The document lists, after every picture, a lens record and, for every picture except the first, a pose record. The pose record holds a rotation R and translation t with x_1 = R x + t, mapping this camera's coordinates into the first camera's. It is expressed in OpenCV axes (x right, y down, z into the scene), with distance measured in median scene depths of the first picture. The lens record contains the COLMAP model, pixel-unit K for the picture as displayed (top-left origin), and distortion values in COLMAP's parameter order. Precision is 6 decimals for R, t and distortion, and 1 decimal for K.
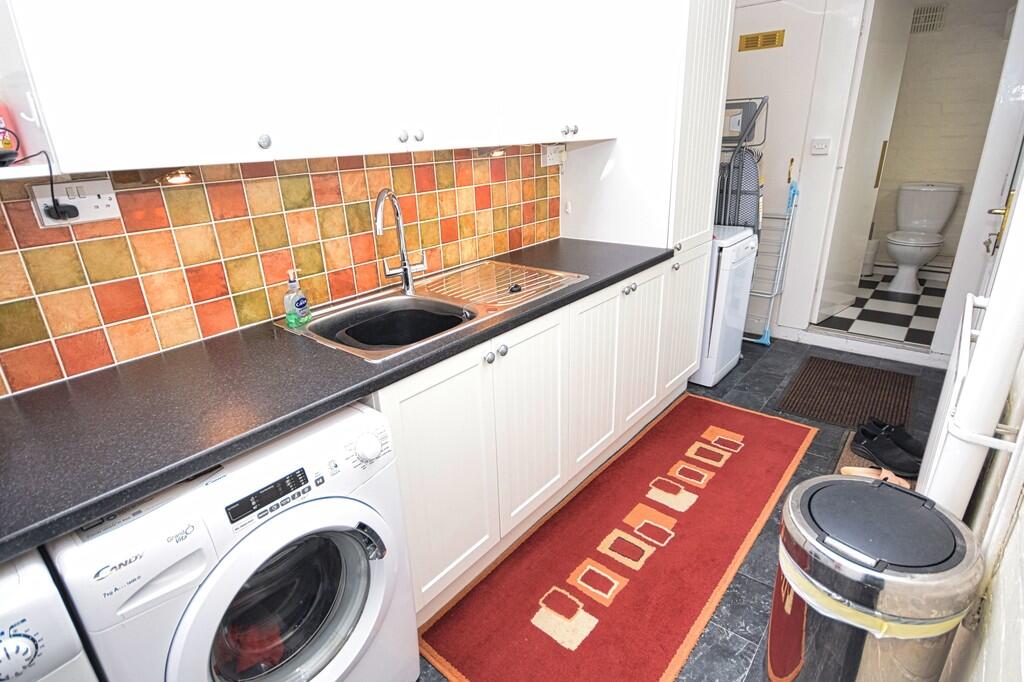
lens RADIAL K [[557.9, 0, 512.0], [0, 557.9, 341.0], [0, 0, 1]] dist [-0.000753, -0.000026]
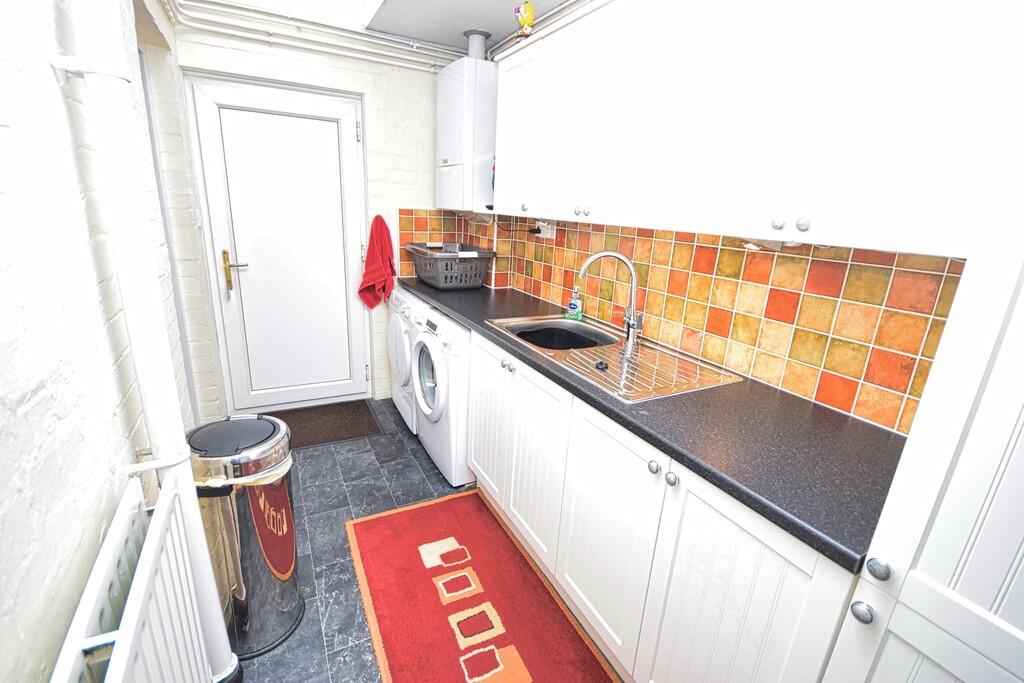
lens RADIAL K [[485.2, 0, 503.4], [0, 485.2, 341.7], [0, 0, 1]] dist [-0.006298, -0.000603]
pose [[-0.438353, 0.260637, -0.860183, 0.833732], [-0.343851, 0.835600, 0.428416, -0.449995], [0.830429, 0.483572, -0.276668, 1.096761]]
